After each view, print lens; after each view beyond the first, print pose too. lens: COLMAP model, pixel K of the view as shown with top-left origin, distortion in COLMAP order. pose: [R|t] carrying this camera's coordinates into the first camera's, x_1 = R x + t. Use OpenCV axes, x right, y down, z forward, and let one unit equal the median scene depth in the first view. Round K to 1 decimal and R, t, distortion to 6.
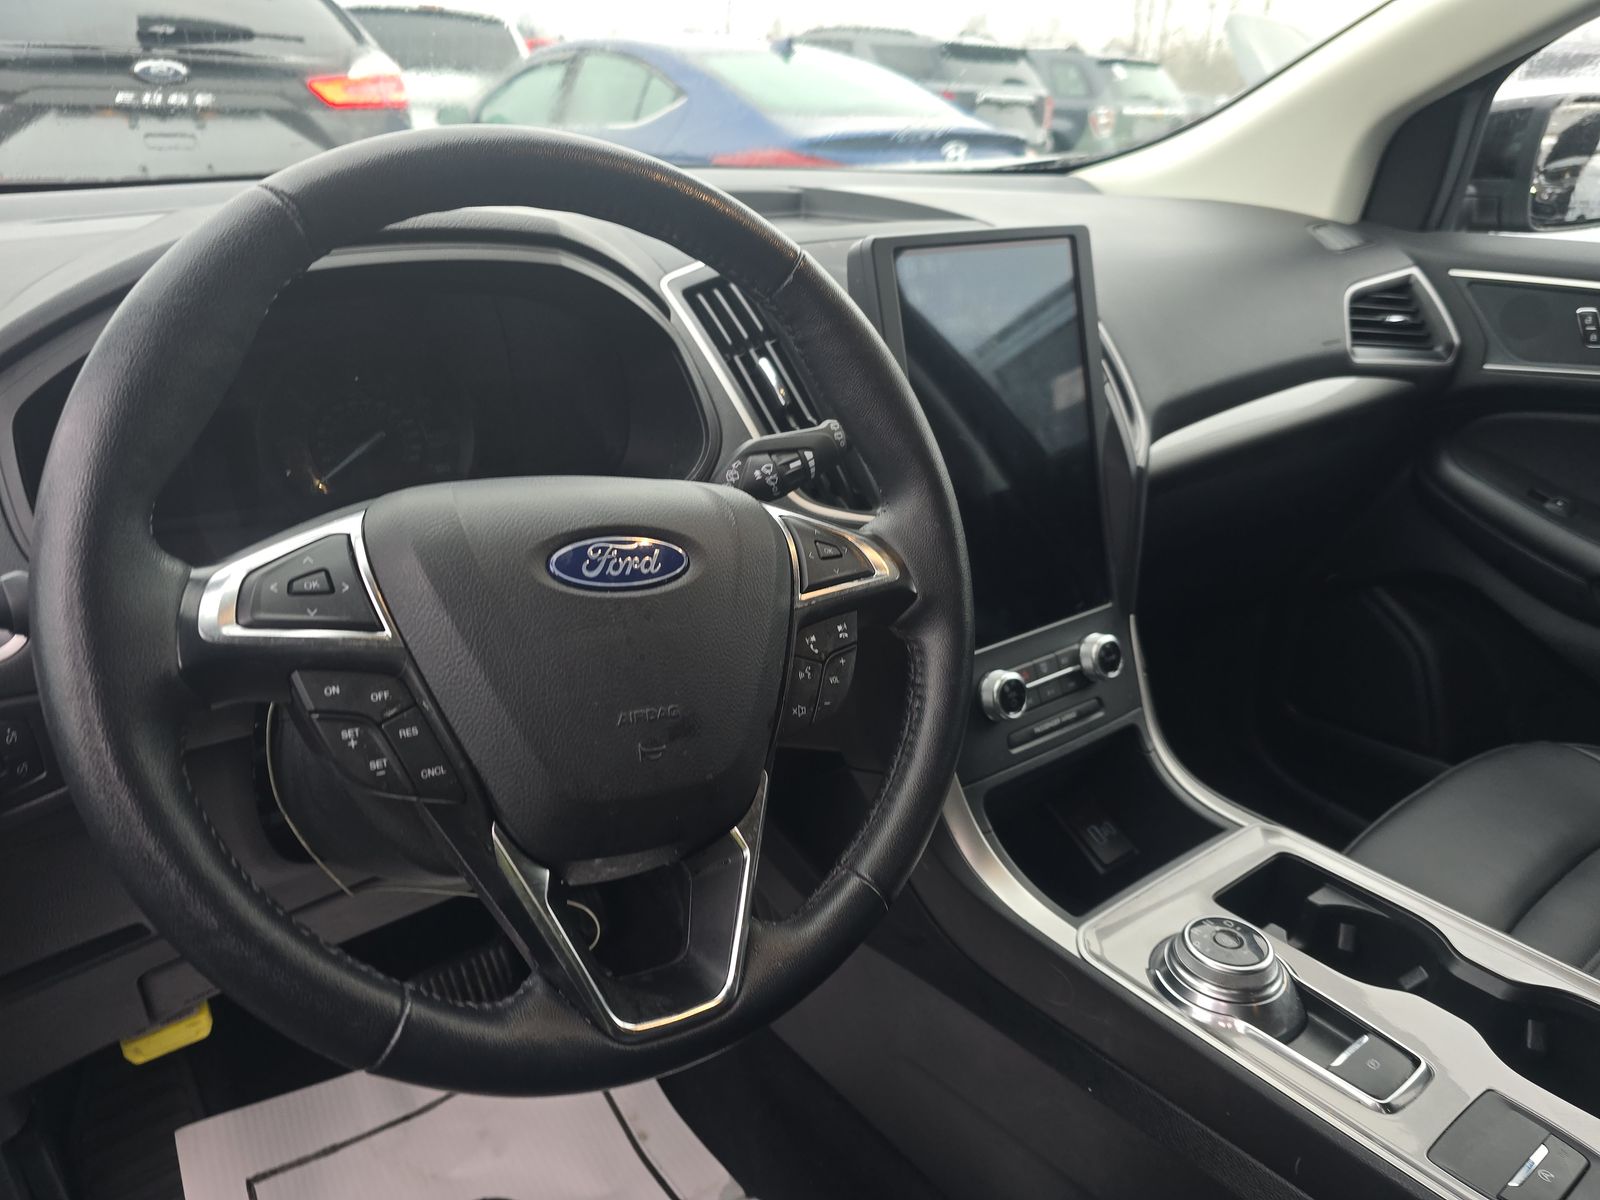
lens RADIAL K [[1059.9, 0, 798.9], [0, 1059.9, 607.8], [0, 0, 1]] dist [0.042987, -0.055777]
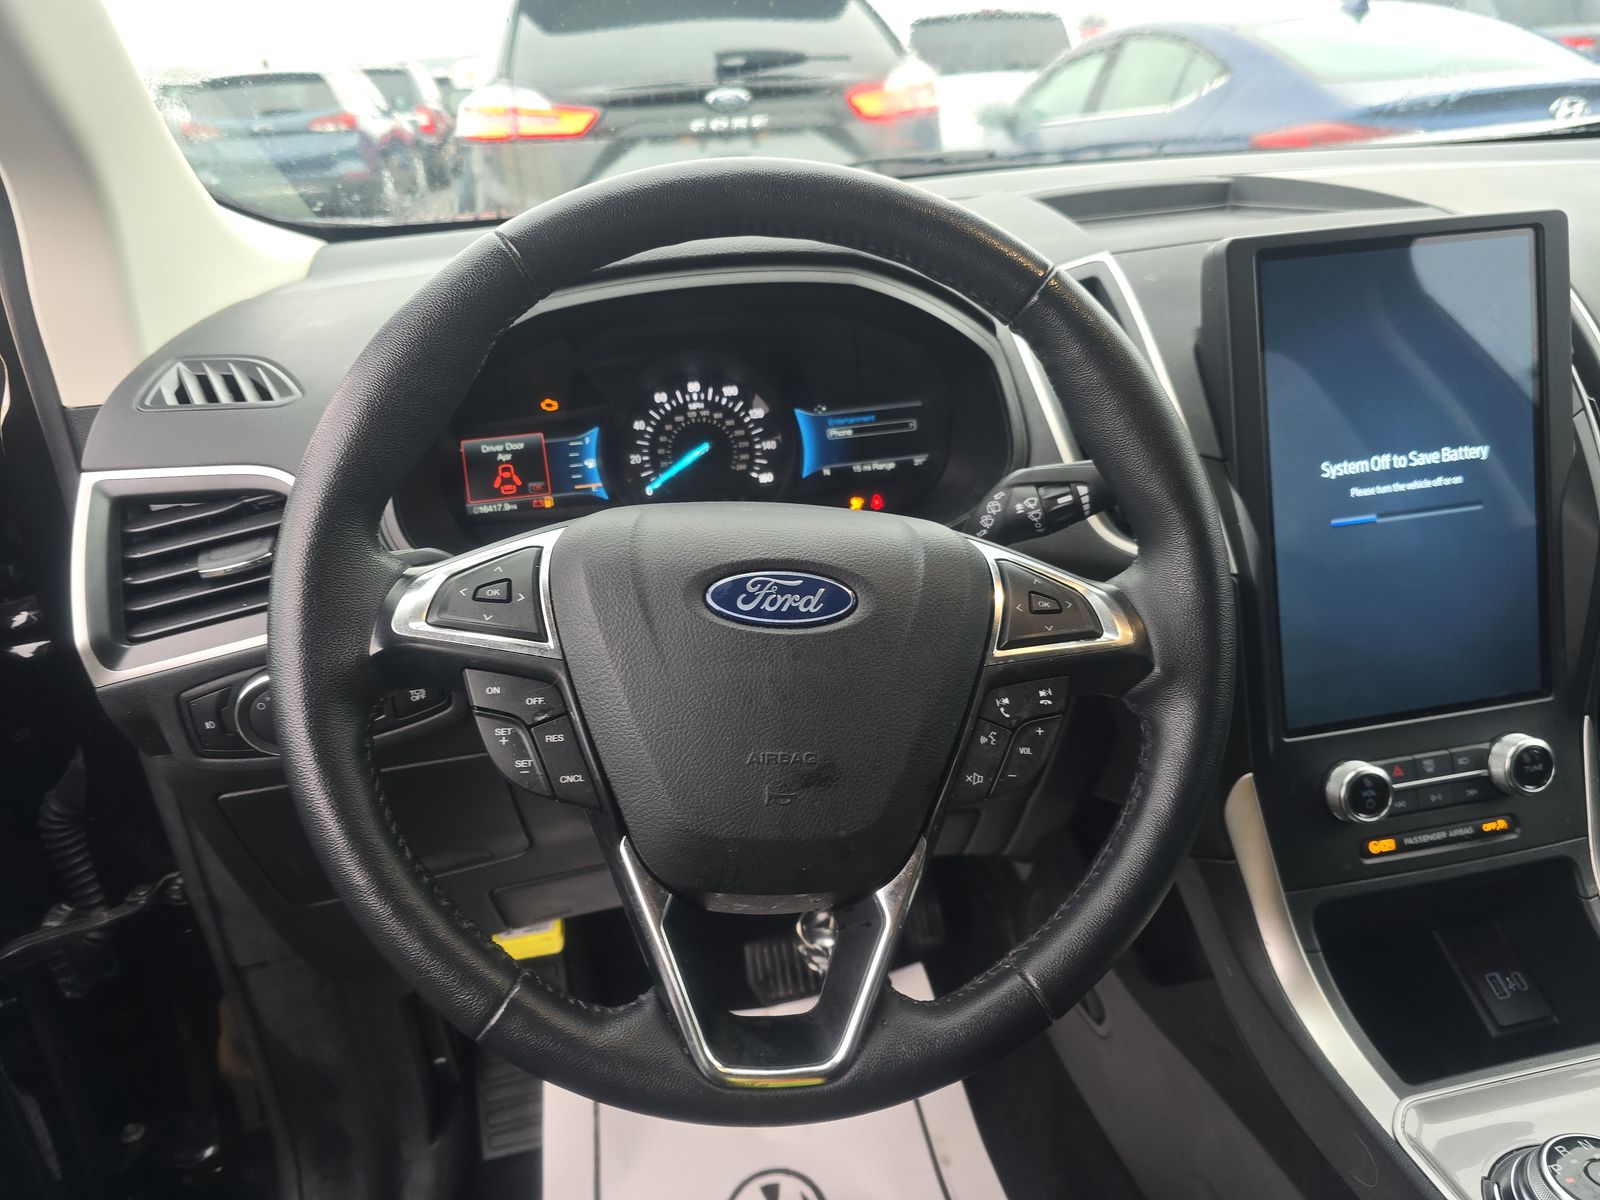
lens RADIAL K [[1064.5, 0, 800.0], [0, 1064.5, 600.0], [0, 0, 1]] dist [0.028271, -0.041802]
pose [[0.892784, 0.110417, -0.436742, 0.199818], [-0.109959, 0.993585, 0.026420, -0.049983], [0.436858, 0.024437, 0.899199, 0.092668]]
